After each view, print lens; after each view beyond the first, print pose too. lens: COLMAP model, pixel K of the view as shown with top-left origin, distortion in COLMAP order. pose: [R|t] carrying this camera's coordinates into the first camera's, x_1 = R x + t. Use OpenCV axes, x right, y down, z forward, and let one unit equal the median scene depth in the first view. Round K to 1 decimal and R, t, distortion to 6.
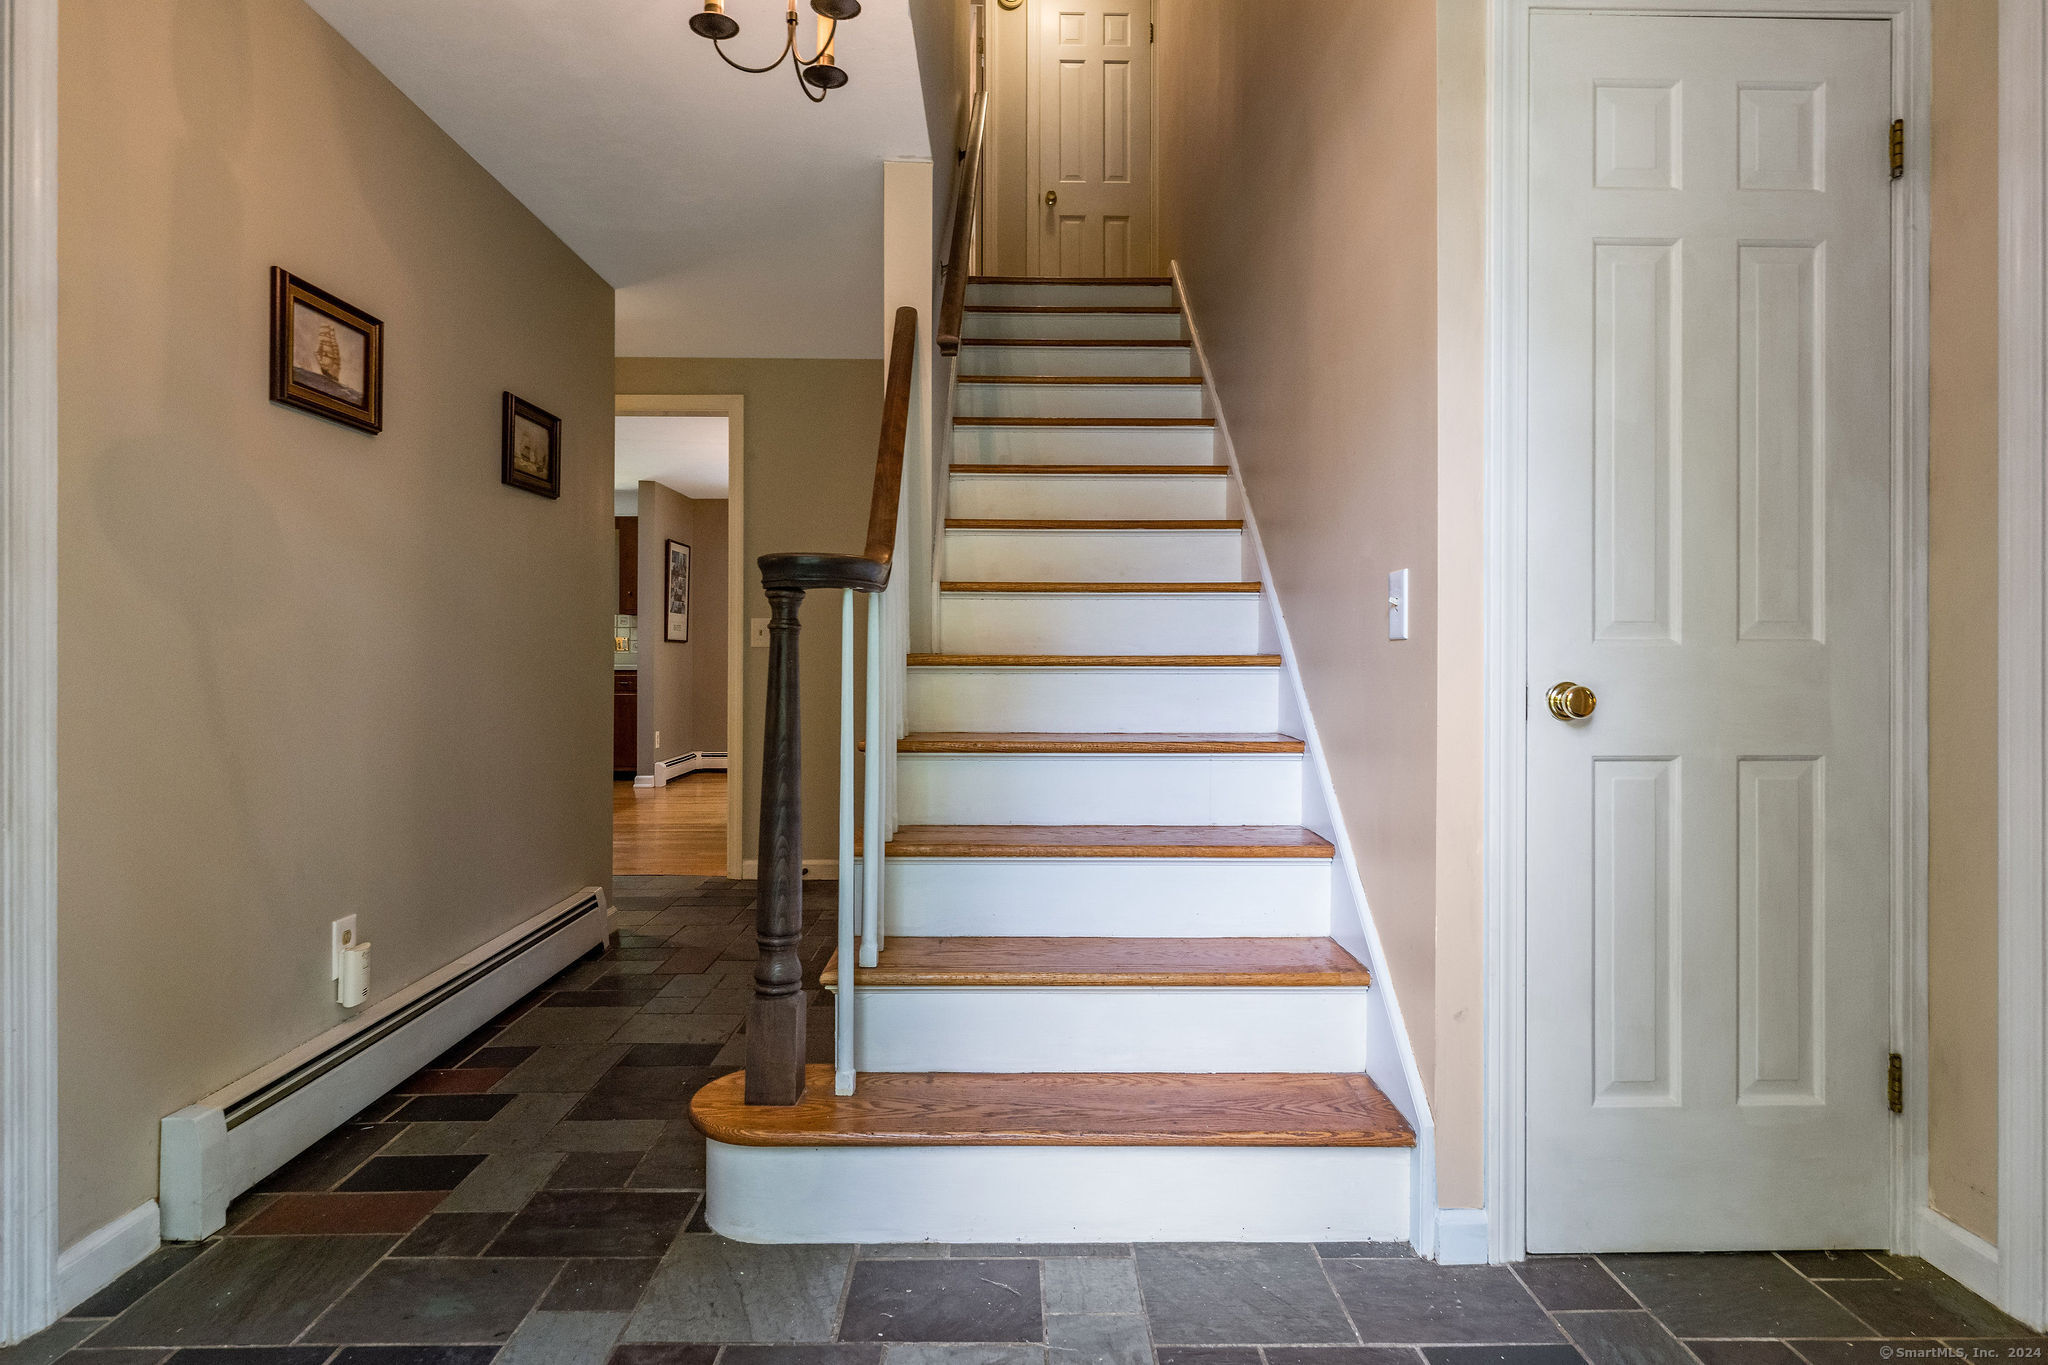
lens RADIAL K [[1114.1, 0, 1021.1], [0, 1114.1, 660.7], [0, 0, 1]] dist [0.004856, -0.006888]
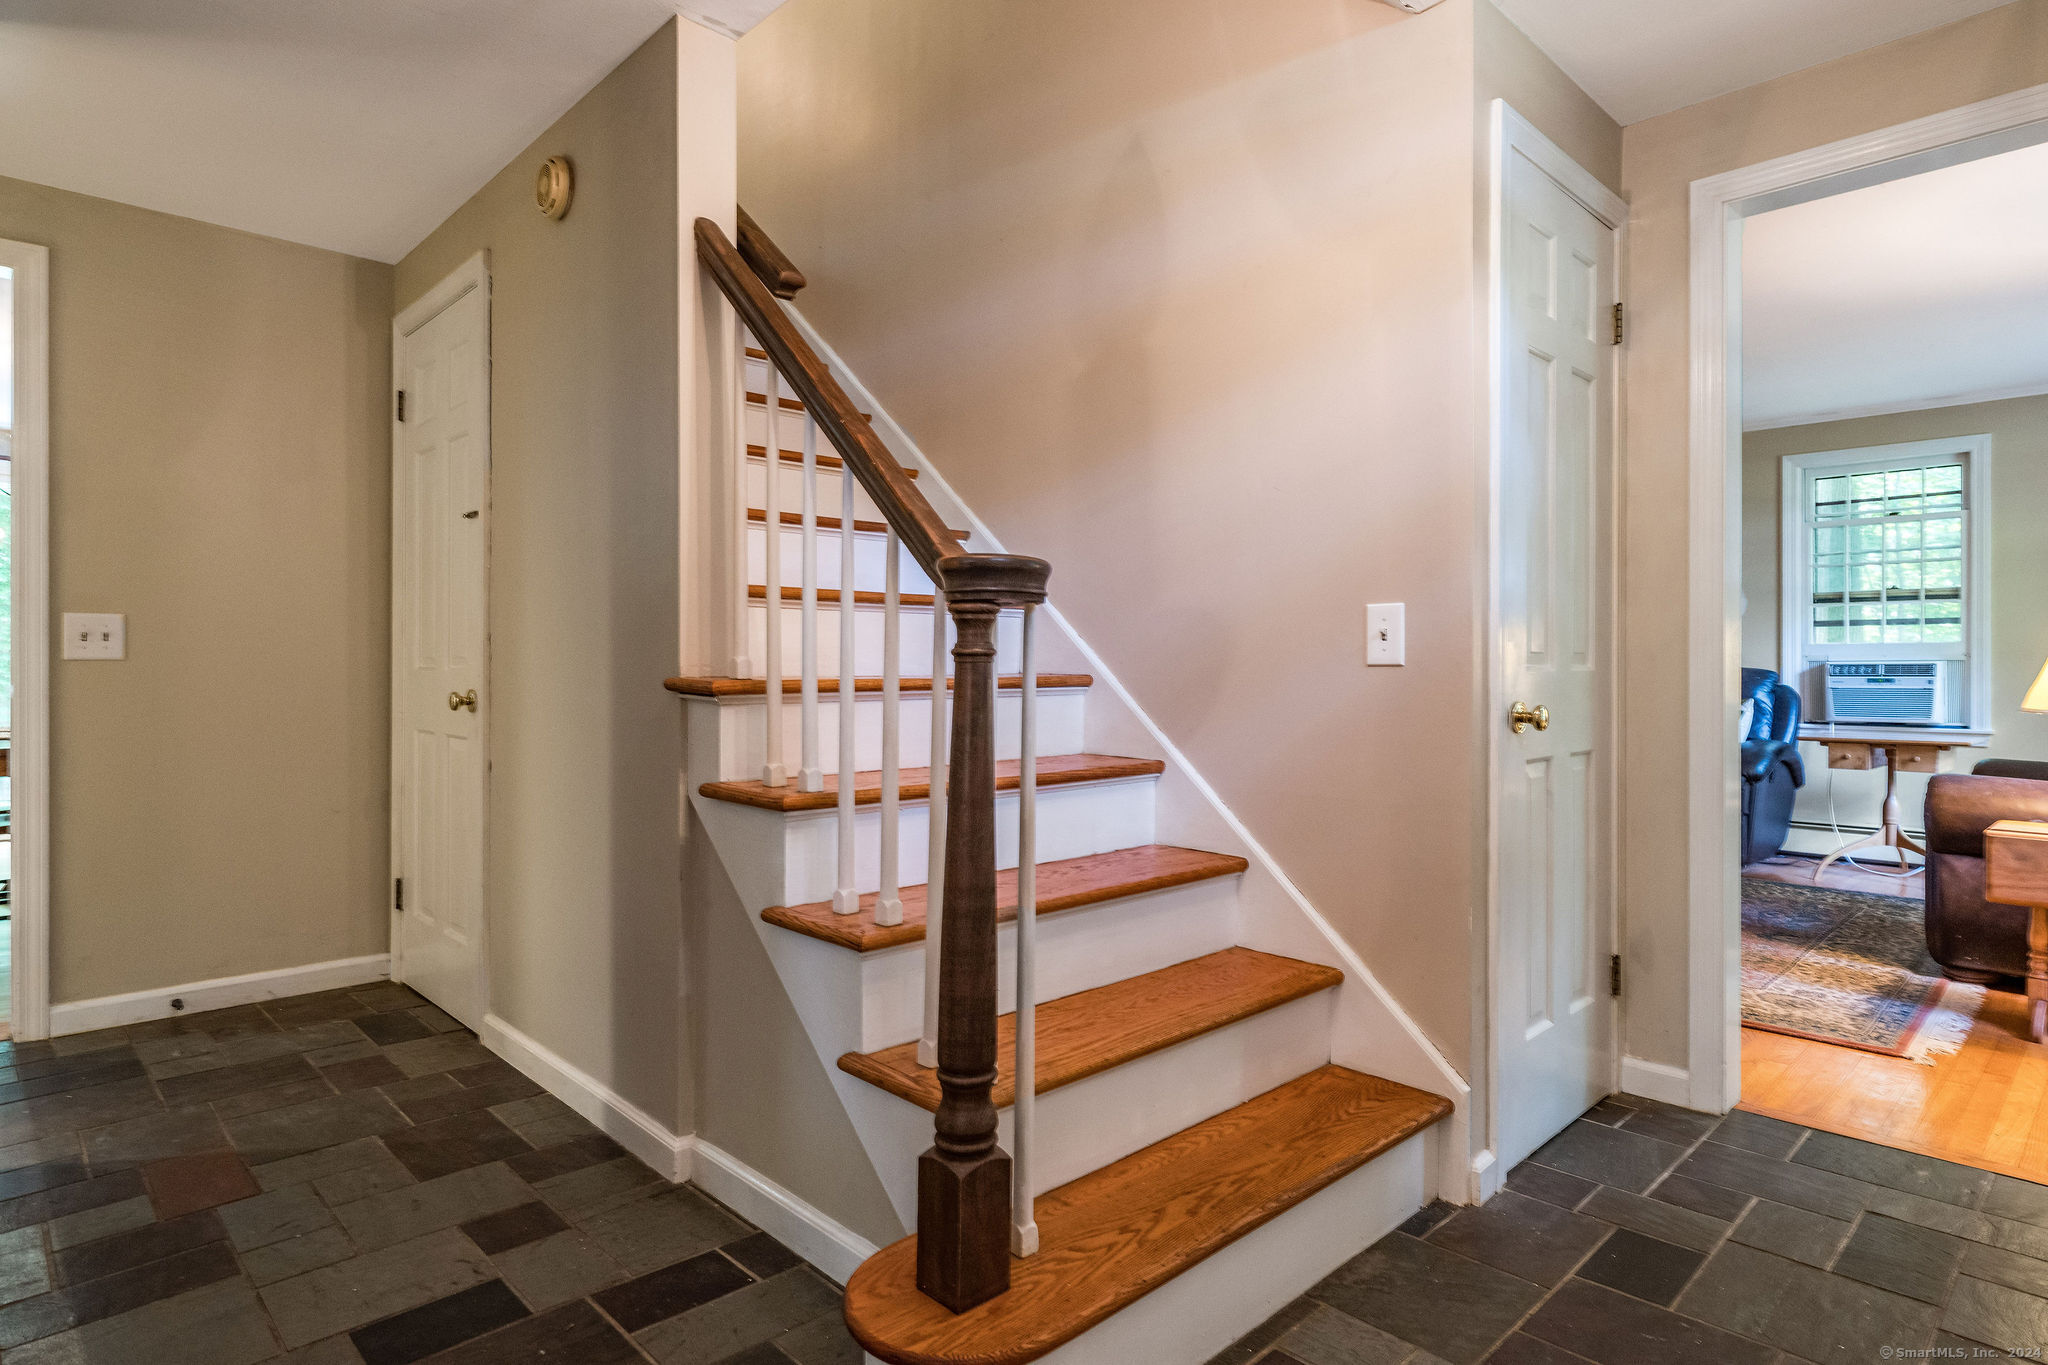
lens RADIAL K [[1114.1, 0, 1042.4], [0, 1114.1, 675.3], [0, 0, 1]] dist [0.004856, -0.006888]
pose [[0.729299, -0.009125, 0.684134, -0.704578], [0.007295, 0.999958, 0.005560, -0.019629], [-0.684156, 0.000936, 0.729335, 0.439405]]
